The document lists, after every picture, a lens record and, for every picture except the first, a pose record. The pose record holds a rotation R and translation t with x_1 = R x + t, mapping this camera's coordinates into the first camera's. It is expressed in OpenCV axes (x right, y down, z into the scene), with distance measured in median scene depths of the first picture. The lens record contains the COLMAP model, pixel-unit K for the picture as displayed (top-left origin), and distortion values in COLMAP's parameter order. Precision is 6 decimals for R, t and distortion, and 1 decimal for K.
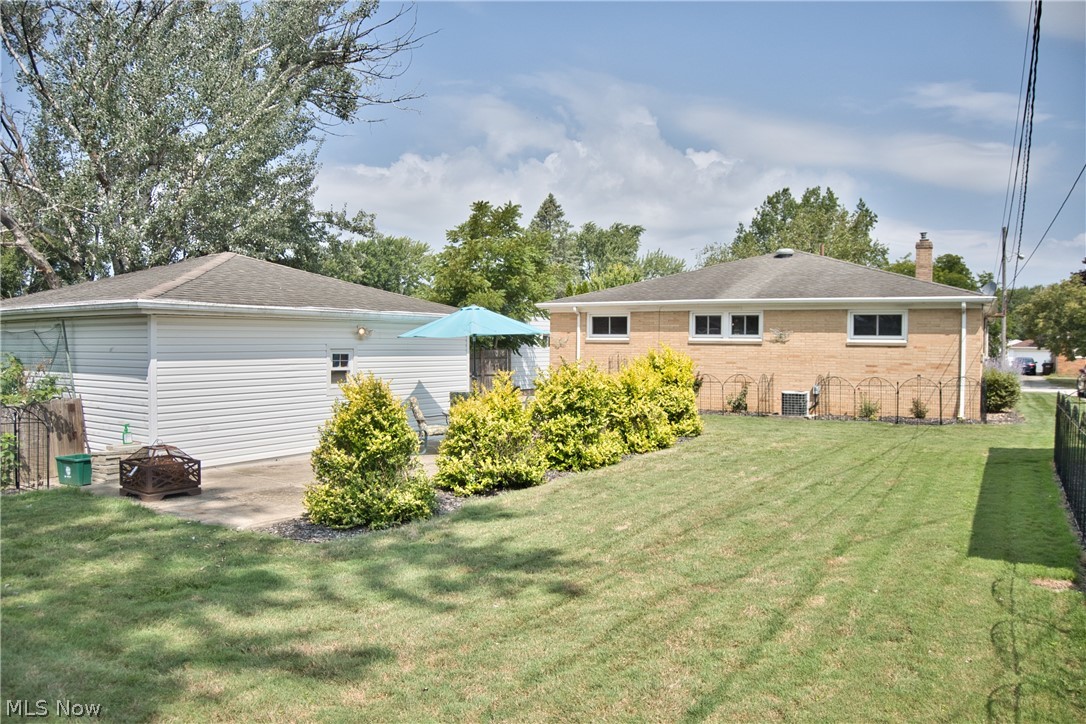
lens RADIAL K [[756.0, 0, 540.3], [0, 756.0, 365.3], [0, 0, 1]] dist [-0.148287, 0.079802]
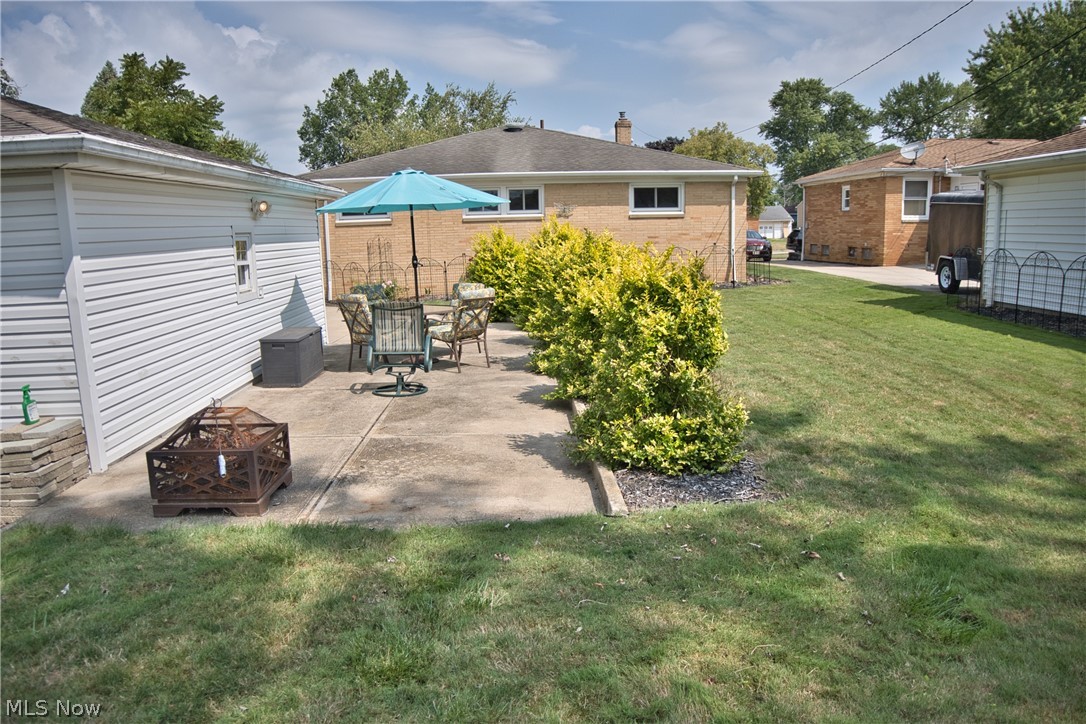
lens RADIAL K [[756.0, 0, 540.3], [0, 756.0, 365.3], [0, 0, 1]] dist [-0.148287, 0.079802]
pose [[0.825644, -0.129521, 0.549123, -0.284058], [0.047612, 0.985816, 0.160935, 0.001016], [-0.562179, -0.106730, 0.820100, 0.197227]]
